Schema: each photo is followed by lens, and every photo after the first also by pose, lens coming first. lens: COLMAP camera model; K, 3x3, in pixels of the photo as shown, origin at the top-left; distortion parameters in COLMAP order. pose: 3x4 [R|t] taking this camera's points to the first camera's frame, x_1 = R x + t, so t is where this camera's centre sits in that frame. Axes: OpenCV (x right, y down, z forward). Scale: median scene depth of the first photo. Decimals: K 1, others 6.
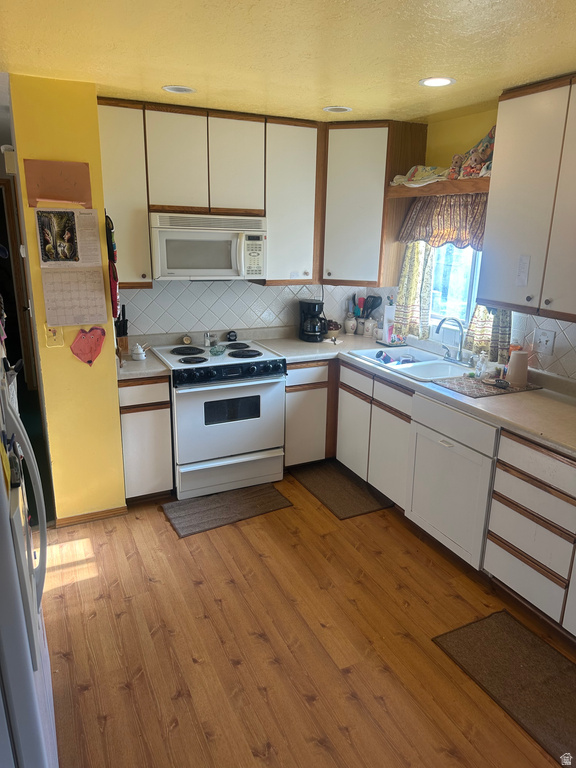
lens RADIAL K [[547.0, 0, 298.9], [0, 547.0, 376.0], [0, 0, 1]] dist [0.055376, -0.068115]
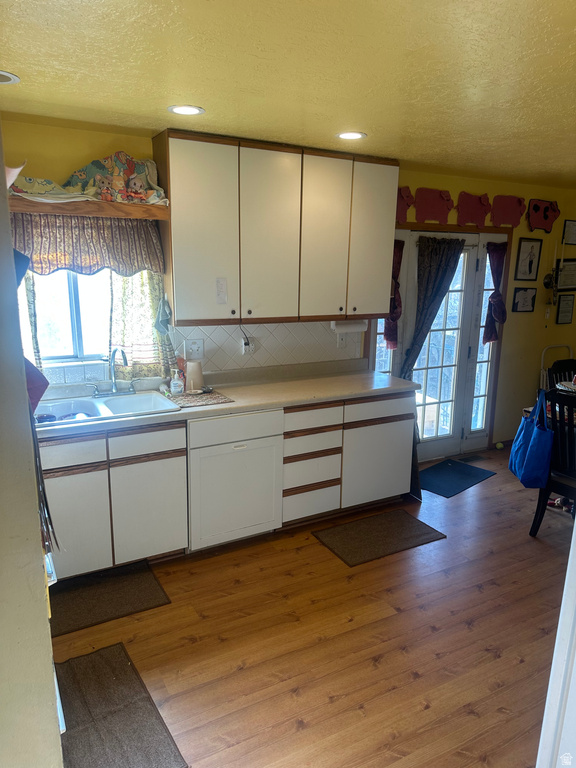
lens RADIAL K [[547.0, 0, 282.0], [0, 547.0, 382.3], [0, 0, 1]] dist [0.055376, -0.068115]
pose [[-0.050407, -0.222517, 0.973625, -0.720651], [0.248013, 0.941539, 0.228024, -0.213639], [-0.967444, 0.252965, 0.007727, 0.805995]]
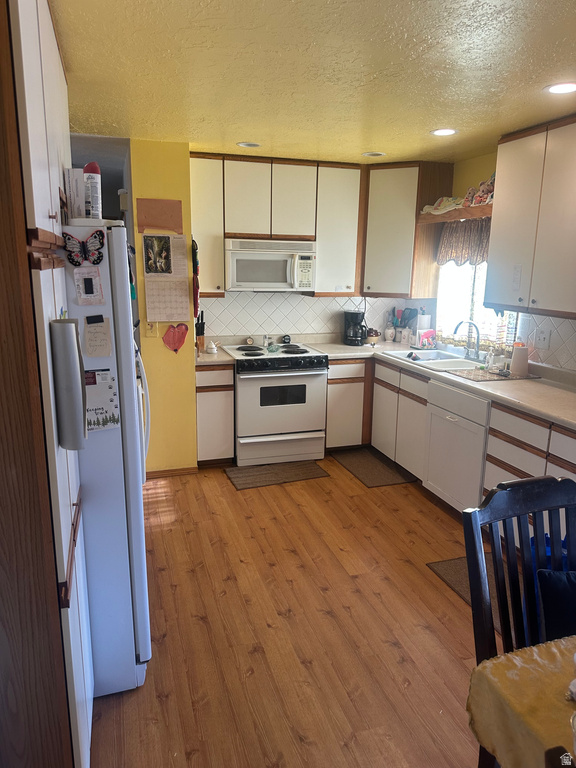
lens RADIAL K [[547.0, 0, 288.2], [0, 547.0, 377.7], [0, 0, 1]] dist [0.055376, -0.068115]
pose [[0.988364, 0.025188, -0.150006, 0.082618], [-0.034558, 0.997589, -0.060190, 0.108797], [0.148128, 0.064674, 0.986851, -0.241195]]
